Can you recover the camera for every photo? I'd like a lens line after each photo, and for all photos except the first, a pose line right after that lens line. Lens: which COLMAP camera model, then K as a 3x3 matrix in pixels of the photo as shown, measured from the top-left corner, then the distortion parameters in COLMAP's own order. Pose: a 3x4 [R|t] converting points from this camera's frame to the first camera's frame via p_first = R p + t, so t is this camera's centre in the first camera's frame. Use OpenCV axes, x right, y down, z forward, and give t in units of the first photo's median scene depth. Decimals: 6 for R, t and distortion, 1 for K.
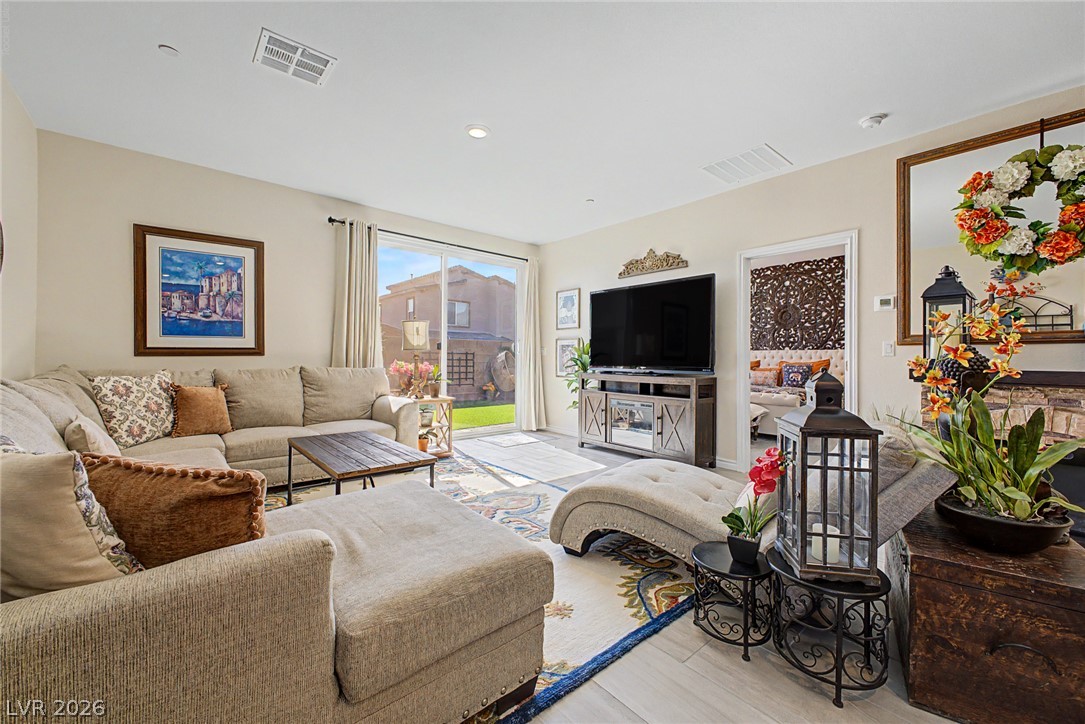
lens RADIAL K [[432.1, 0, 547.4], [0, 432.1, 353.8], [0, 0, 1]] dist [0.002893, -0.000621]
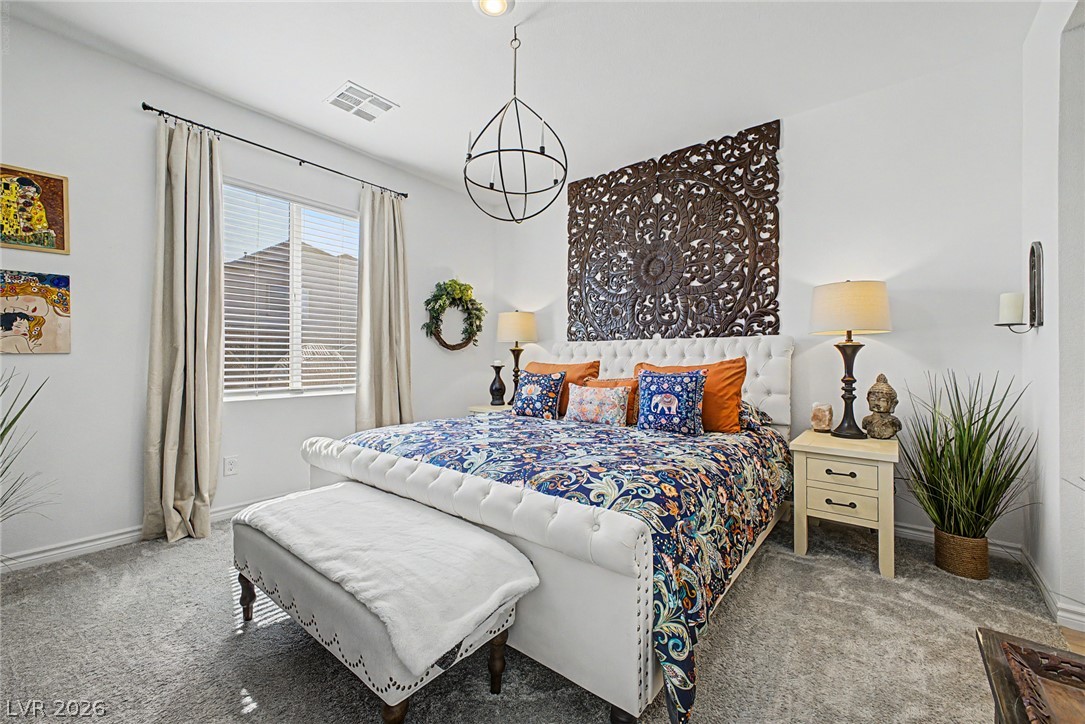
lens RADIAL K [[432.1, 0, 547.4], [0, 432.1, 353.8], [0, 0, 1]] dist [0.002893, -0.000621]
pose [[0.982493, -0.004686, 0.186242, 0.363243], [0.003375, 0.999967, 0.007356, 0.003678], [-0.186270, -0.006598, 0.982476, 0.582352]]
